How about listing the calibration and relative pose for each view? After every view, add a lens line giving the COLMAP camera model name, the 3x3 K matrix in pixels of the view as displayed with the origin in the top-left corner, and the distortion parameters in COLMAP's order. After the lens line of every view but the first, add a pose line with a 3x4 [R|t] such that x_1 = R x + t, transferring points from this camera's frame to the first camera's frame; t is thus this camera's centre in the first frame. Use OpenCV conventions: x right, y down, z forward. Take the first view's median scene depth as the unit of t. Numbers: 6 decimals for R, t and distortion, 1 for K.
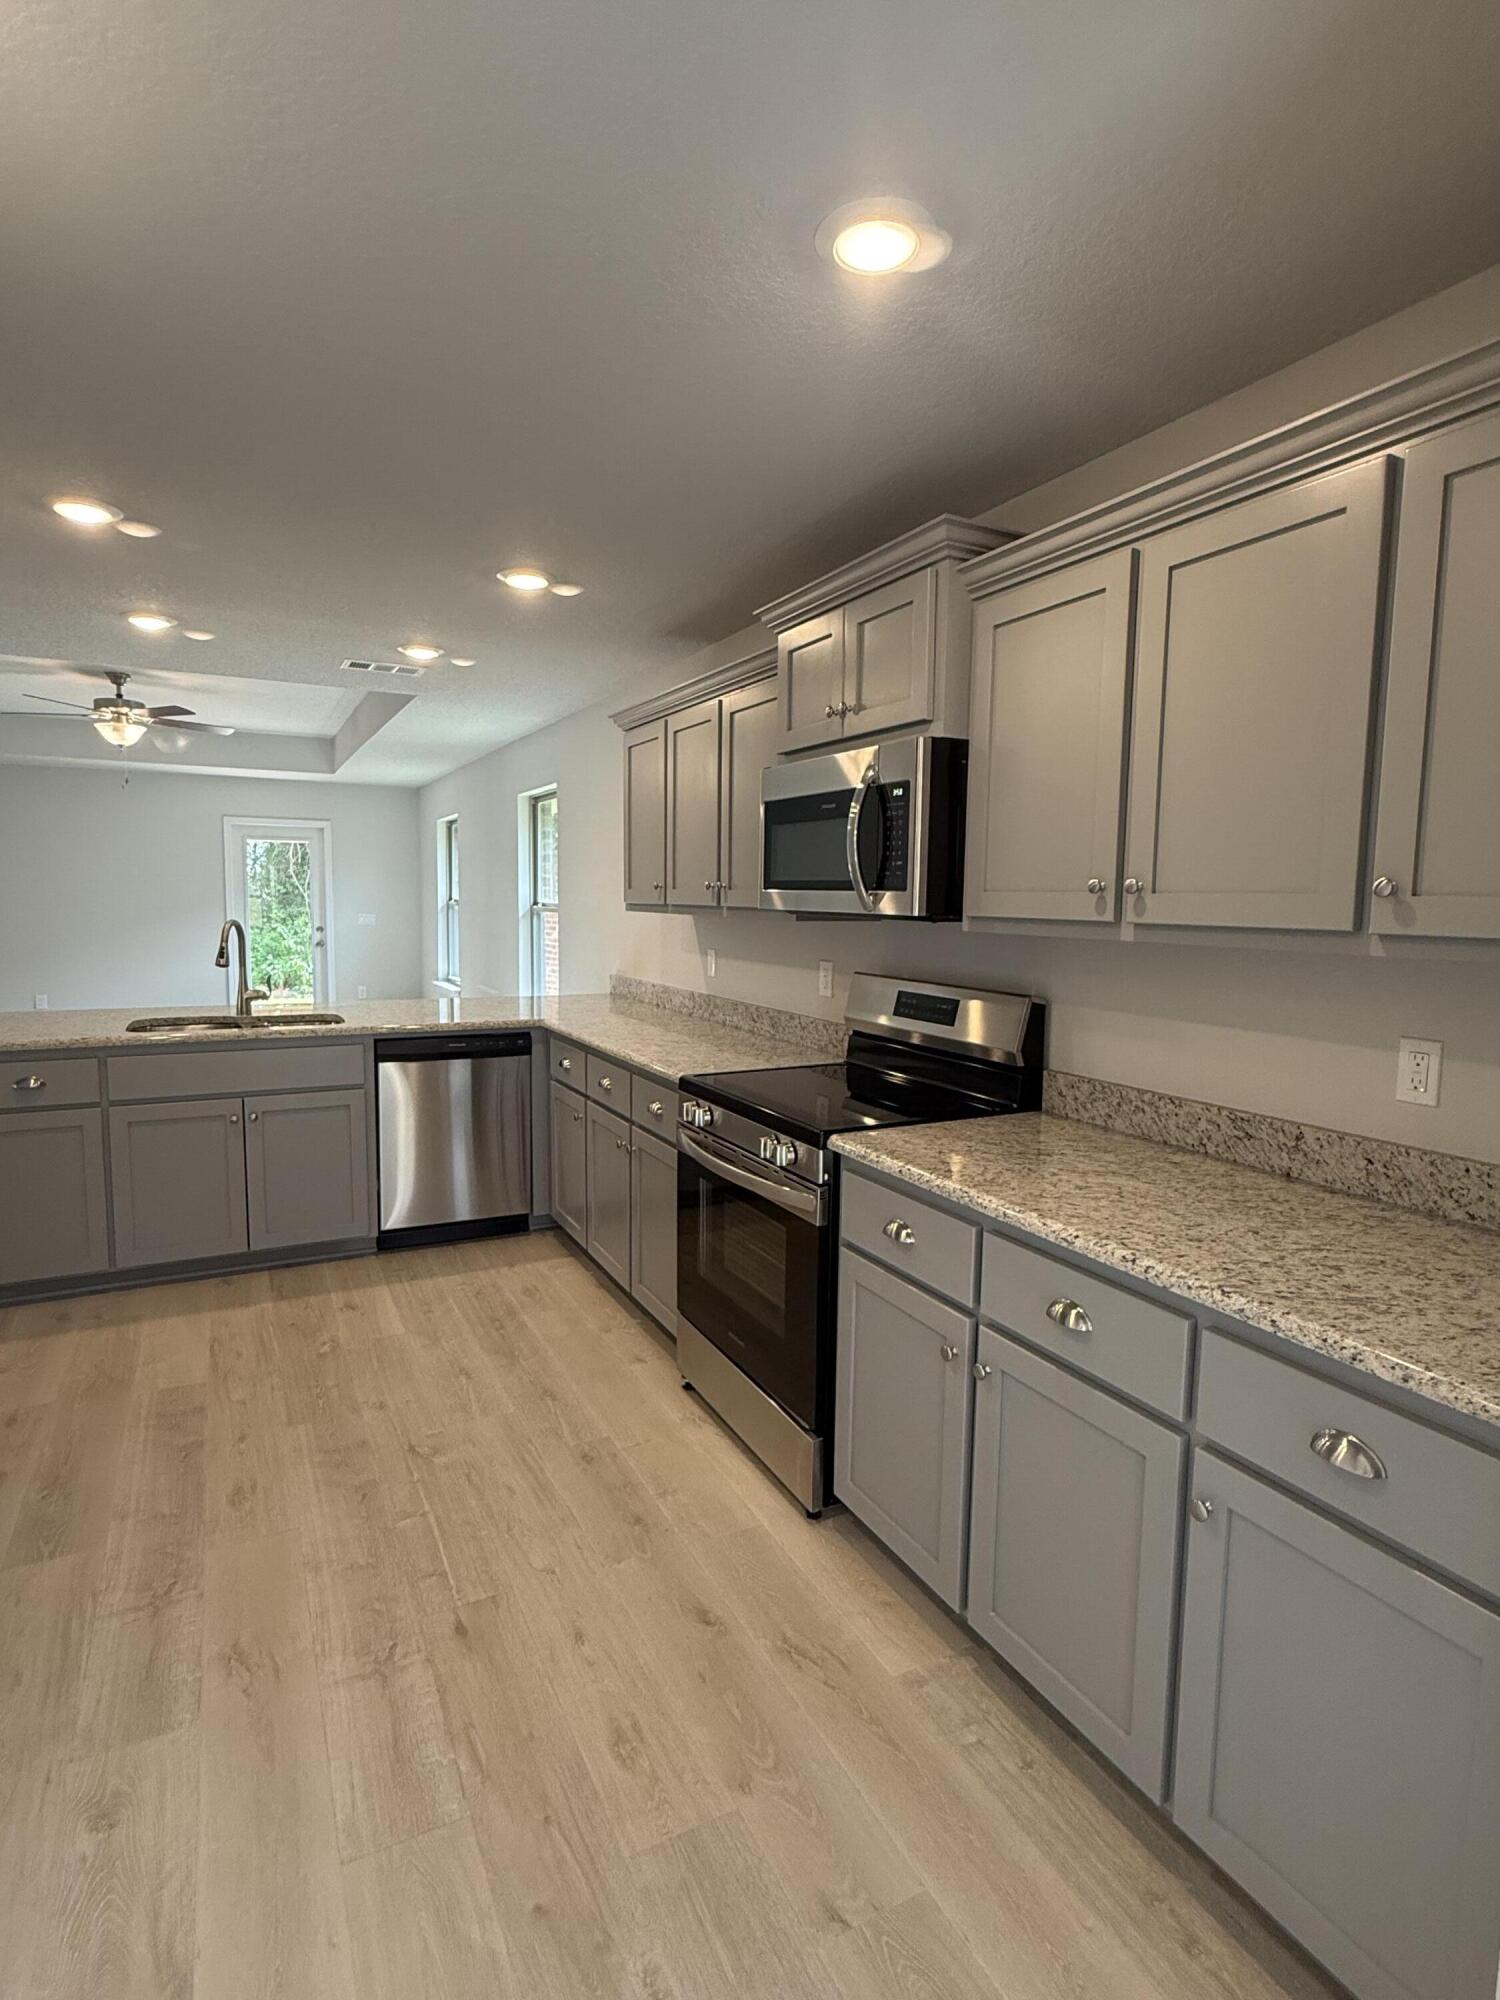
lens RADIAL K [[1011.3, 0, 745.4], [0, 1011.3, 1003.9], [0, 0, 1]] dist [-0.001046, -0.001789]
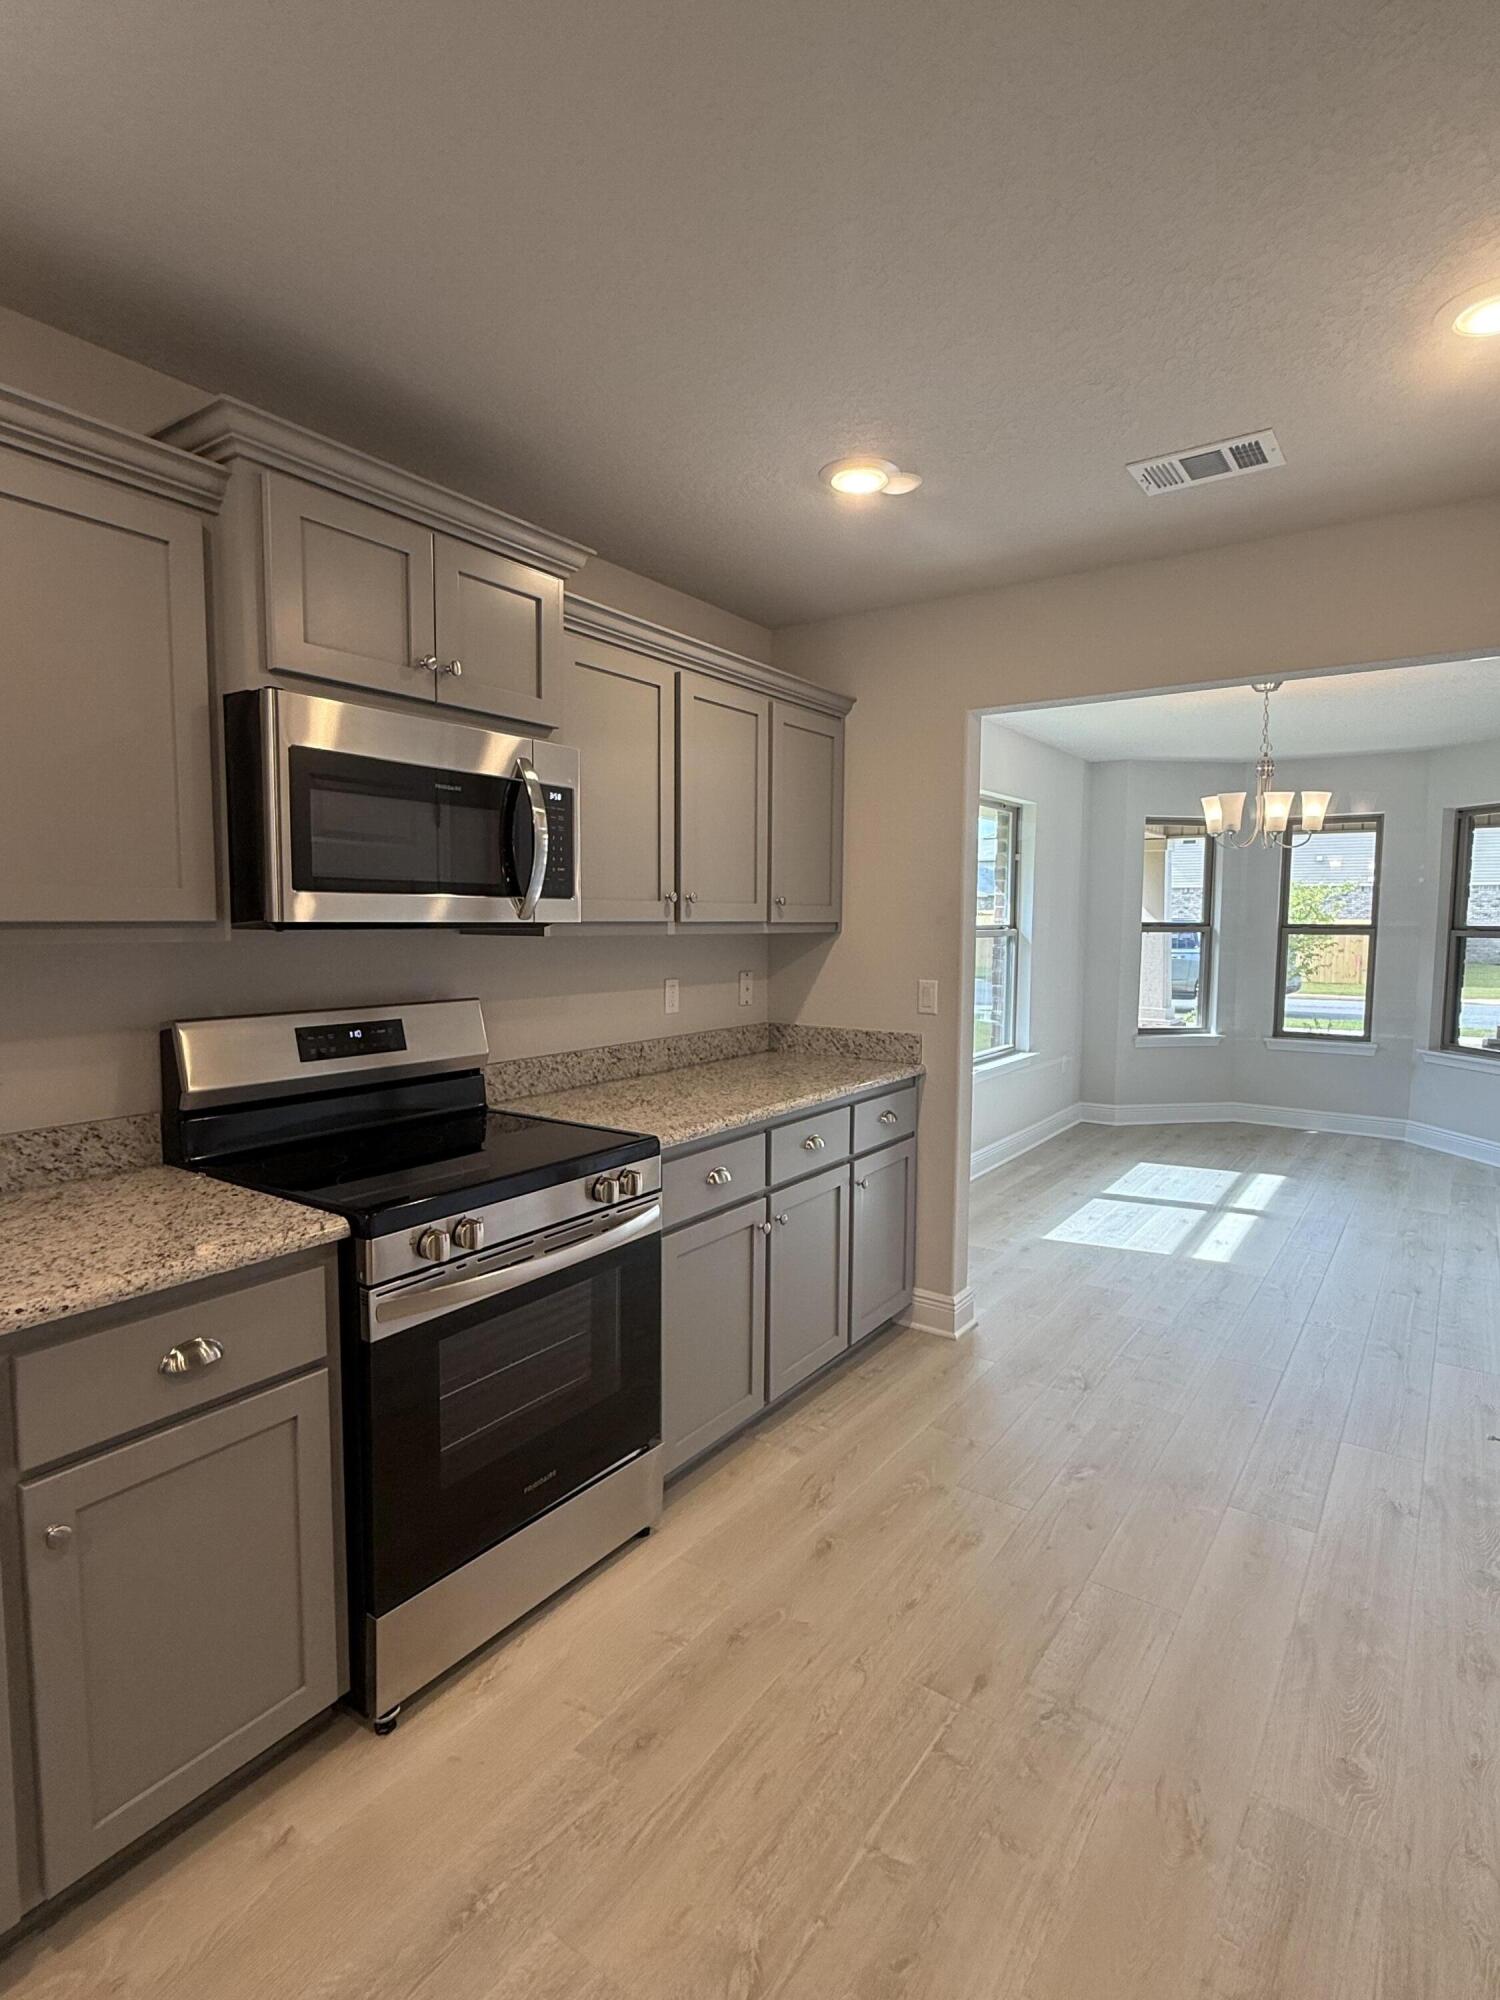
lens RADIAL K [[1011.3, 0, 747.4], [0, 1011.3, 1007.1], [0, 0, 1]] dist [-0.001046, -0.001789]
pose [[-0.458233, -0.097019, 0.883521, -0.853054], [0.080202, 0.985457, 0.149809, -0.147370], [-0.885206, 0.139508, -0.443788, 1.359227]]
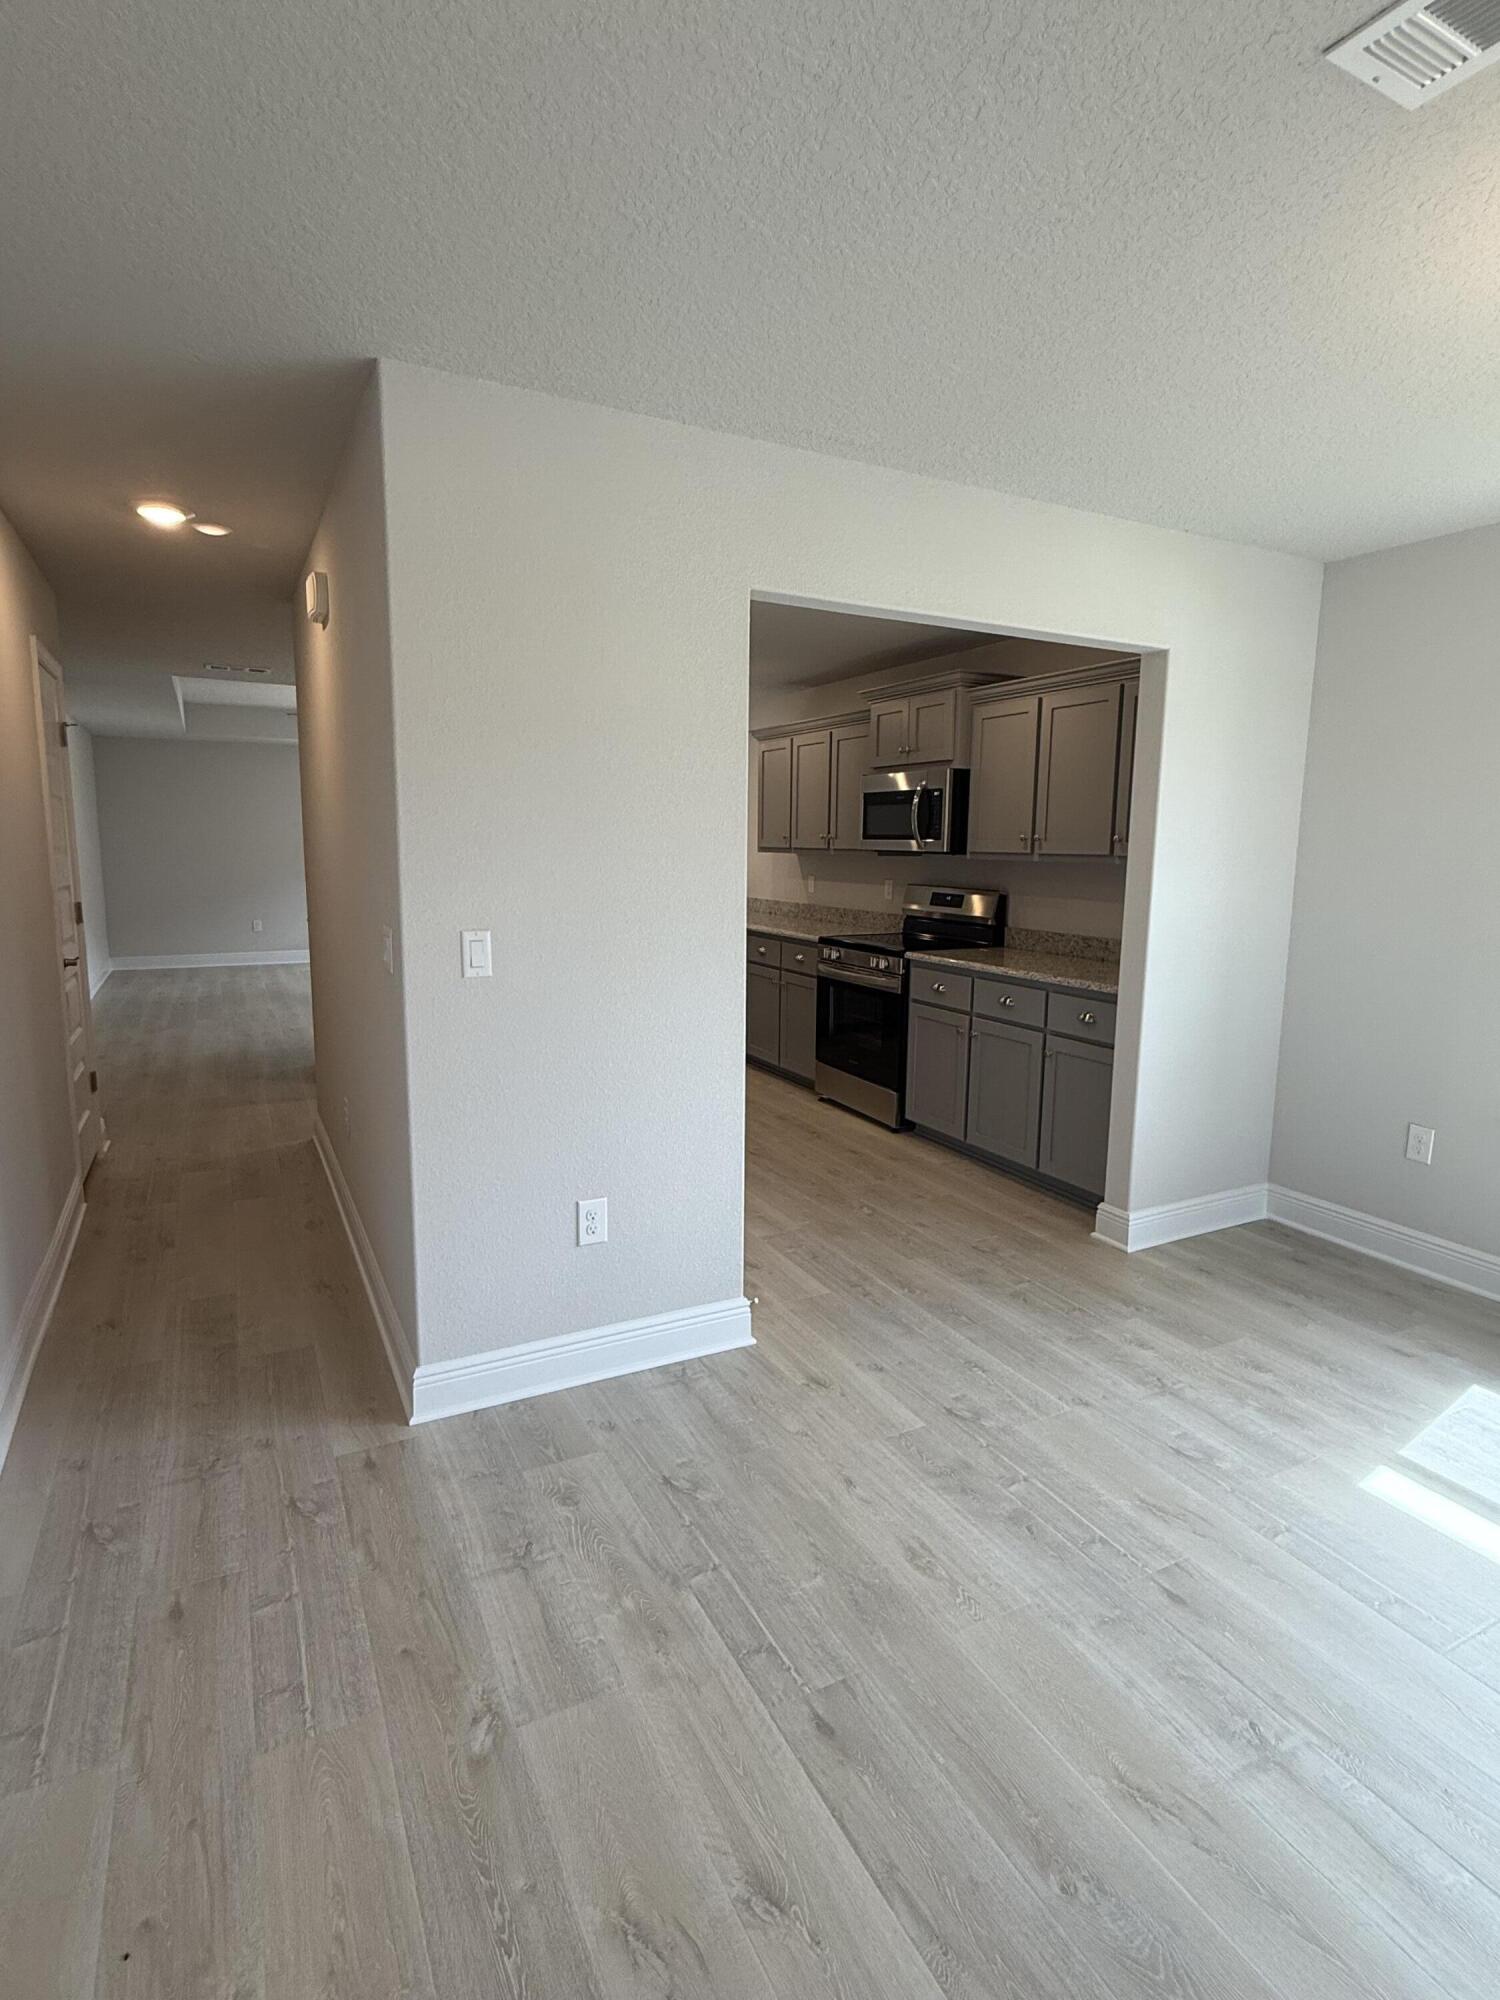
lens RADIAL K [[1011.3, 0, 744.3], [0, 1011.3, 1006.5], [0, 0, 1]] dist [-0.001046, -0.001789]
pose [[0.999997, -0.002287, -0.000057, -0.268781], [0.002287, 0.998549, 0.053794, 0.130032], [-0.000067, -0.053794, 0.998552, -1.210975]]
